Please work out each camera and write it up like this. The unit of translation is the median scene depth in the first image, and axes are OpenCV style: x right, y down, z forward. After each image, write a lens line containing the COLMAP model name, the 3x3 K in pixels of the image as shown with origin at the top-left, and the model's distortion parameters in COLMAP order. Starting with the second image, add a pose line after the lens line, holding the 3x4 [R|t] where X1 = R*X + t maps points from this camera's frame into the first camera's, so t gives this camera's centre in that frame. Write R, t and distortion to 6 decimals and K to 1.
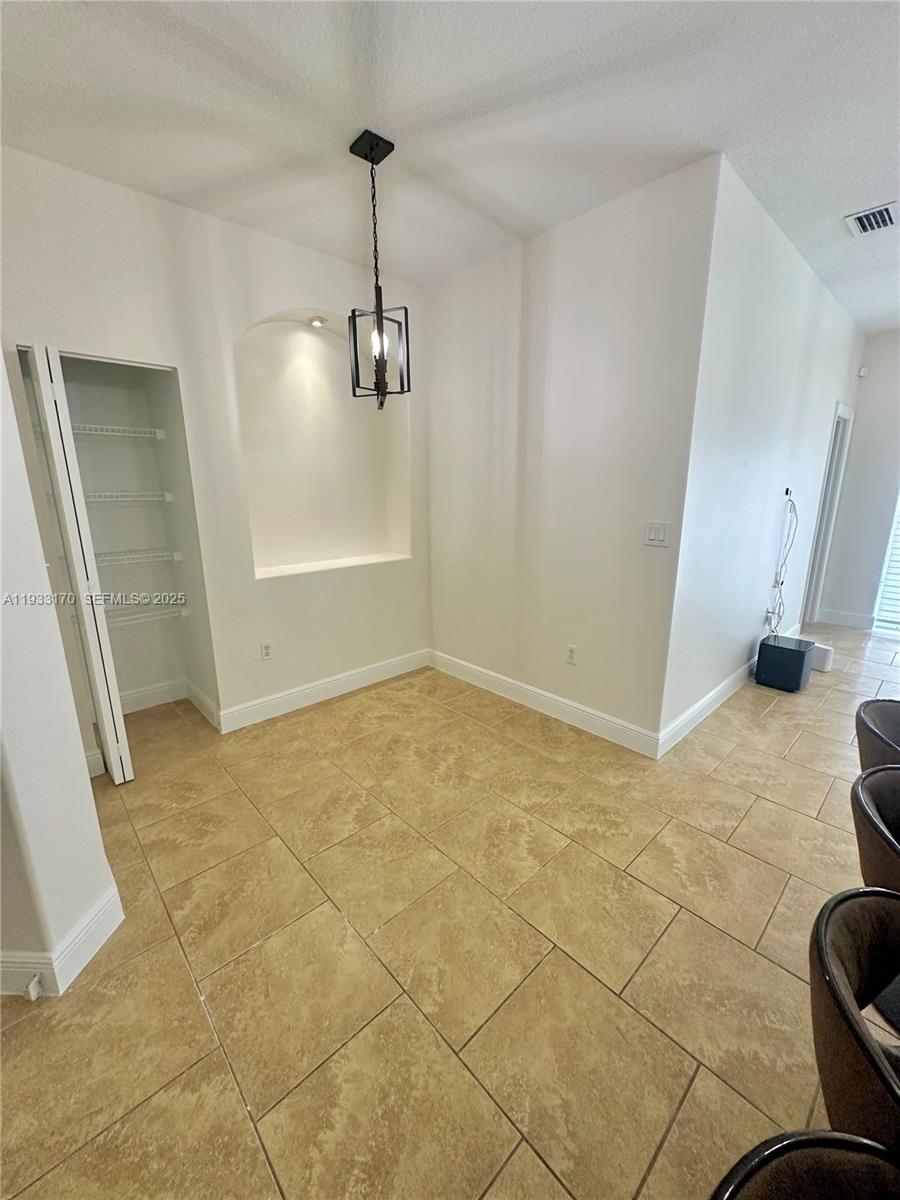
lens RADIAL K [[478.1, 0, 449.5], [0, 478.1, 600.1], [0, 0, 1]] dist [-0.002185, 0.000111]
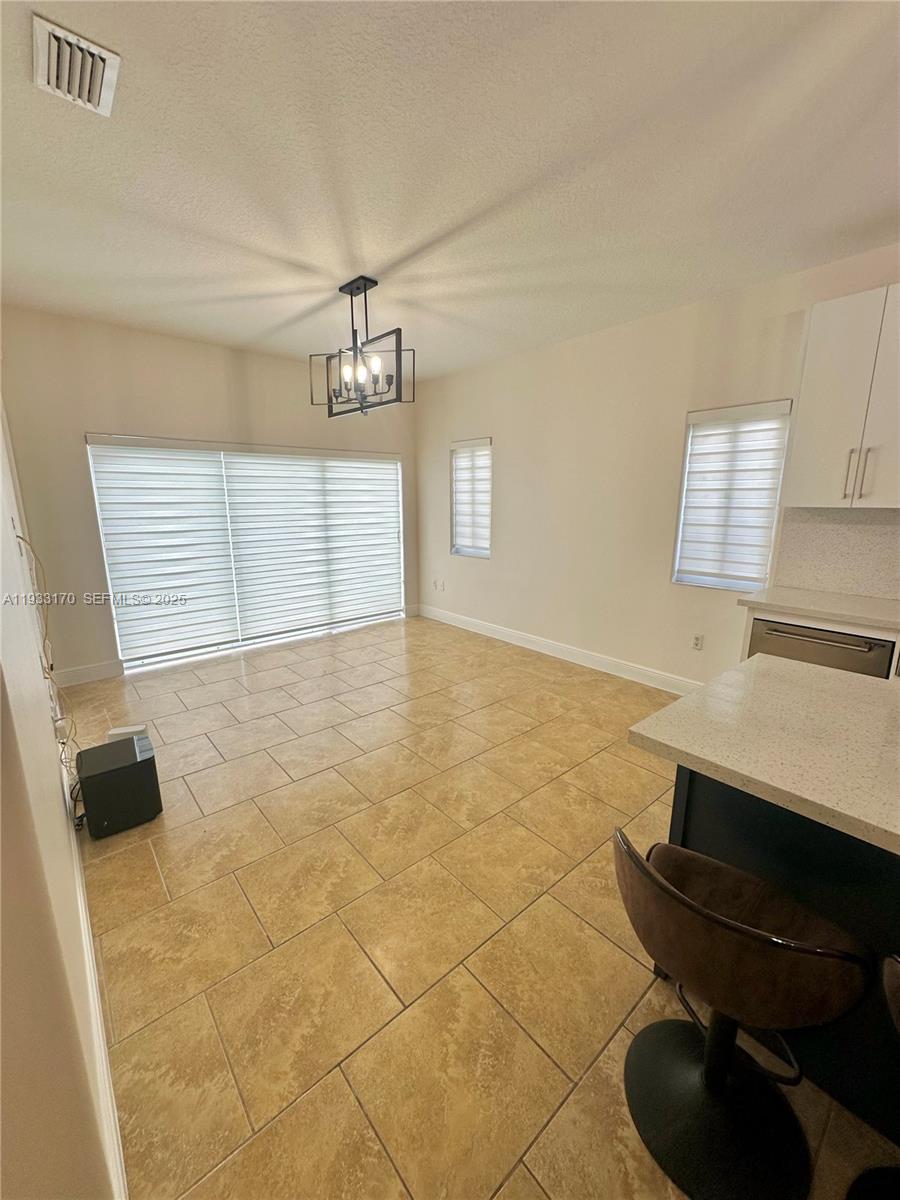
lens RADIAL K [[478.1, 0, 451.0], [0, 478.1, 599.7], [0, 0, 1]] dist [-0.002185, 0.000111]
pose [[0.039858, -0.203807, 0.978199, 0.227093], [0.236157, 0.953164, 0.188969, -0.219362], [-0.970897, 0.223477, 0.086122, 0.800902]]
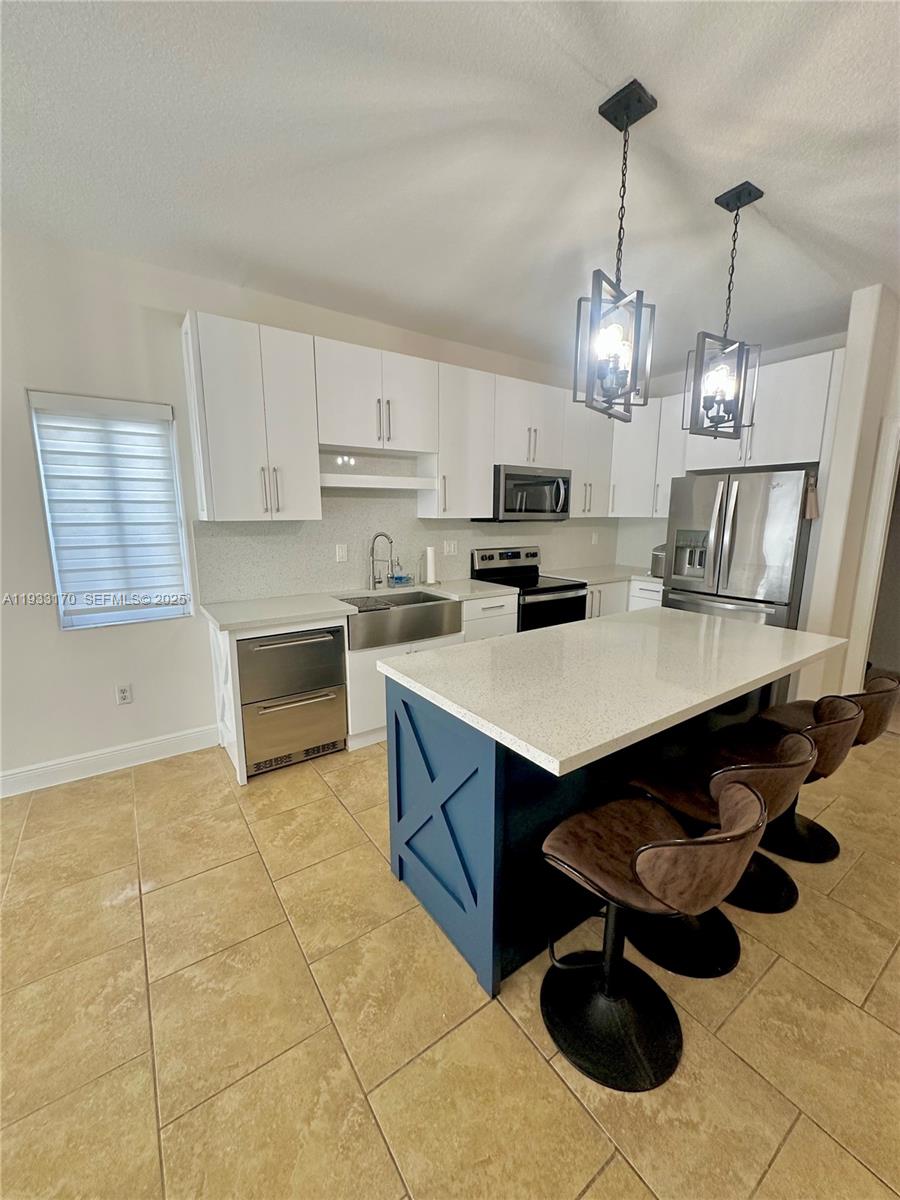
lens RADIAL K [[478.1, 0, 449.0], [0, 478.1, 598.5], [0, 0, 1]] dist [-0.002185, 0.000111]
pose [[-0.989898, -0.021888, 0.140085, 0.857503], [0.036855, 0.914328, 0.403293, -0.301287], [-0.136911, 0.404382, -0.904285, 1.120099]]
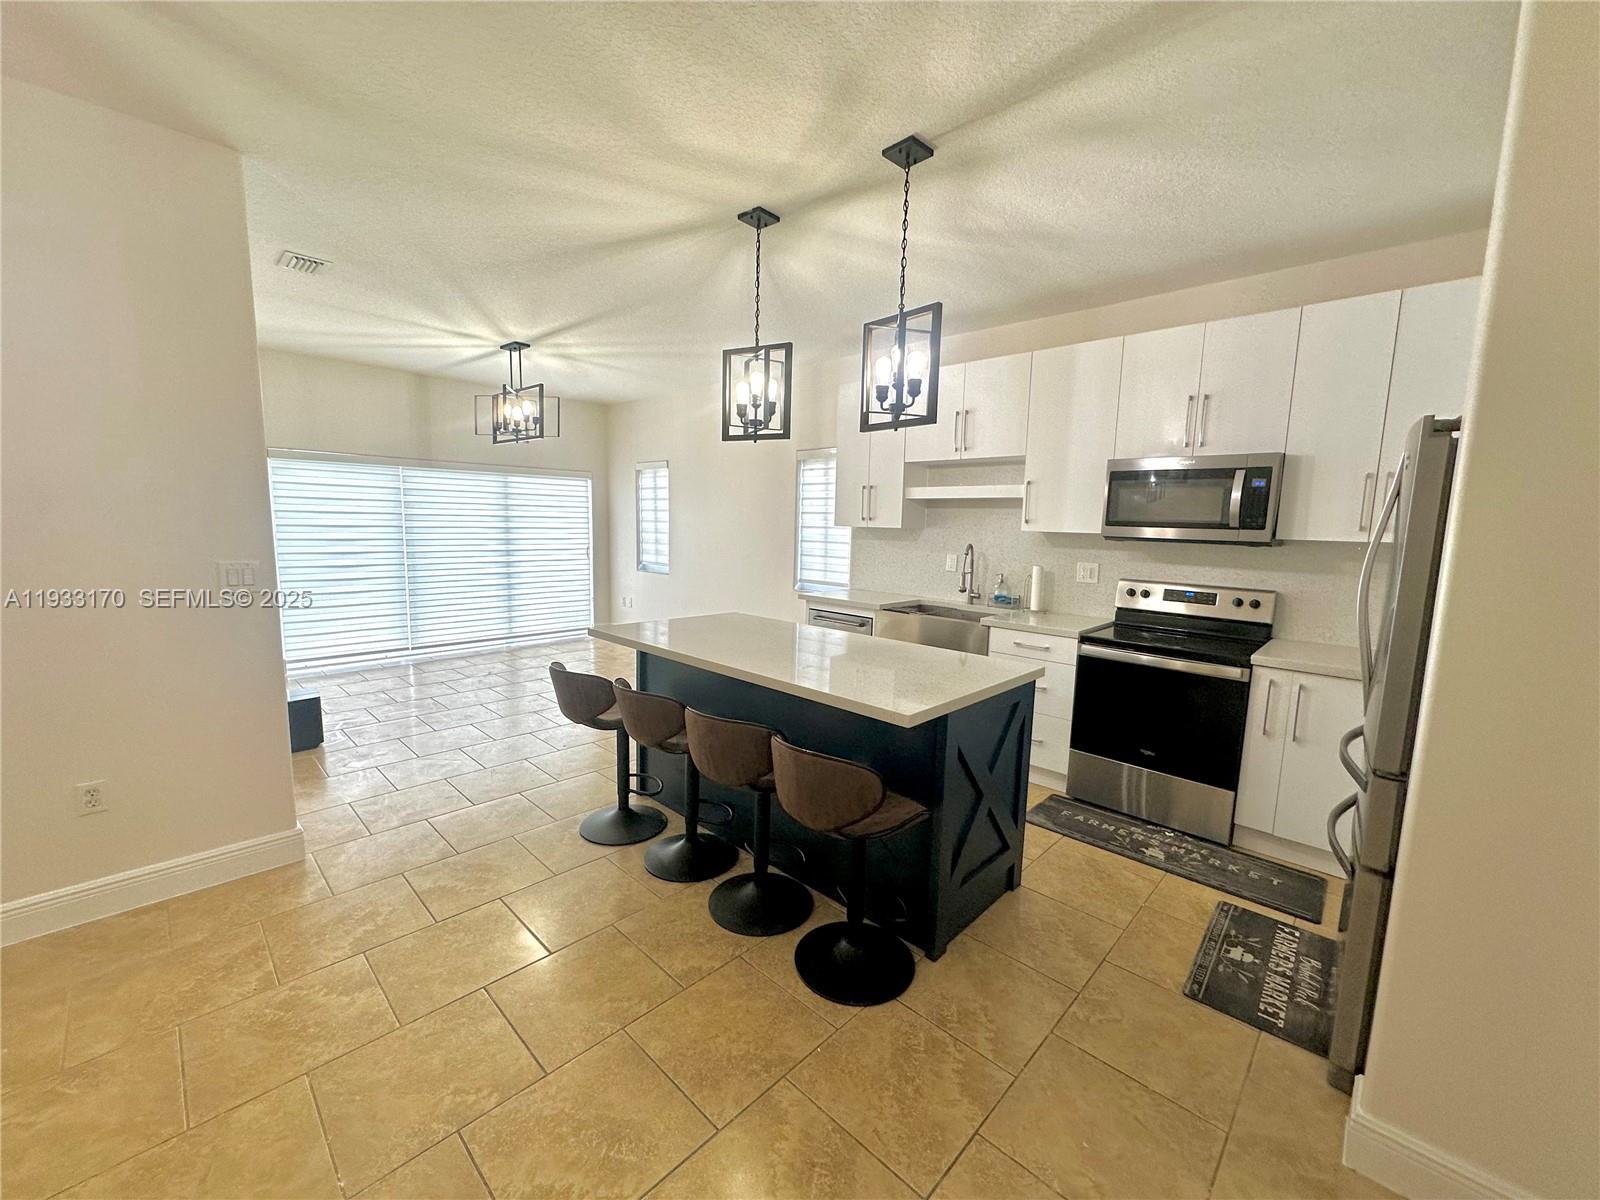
lens RADIAL K [[637.4, 0, 799.1], [0, 637.4, 599.0], [0, 0, 1]] dist [-0.002185, 0.000111]
pose [[-0.055585, -0.117663, 0.991497, -0.794440], [0.211485, 0.969113, 0.126862, -0.055619], [-0.975799, 0.216738, -0.028984, 0.191987]]
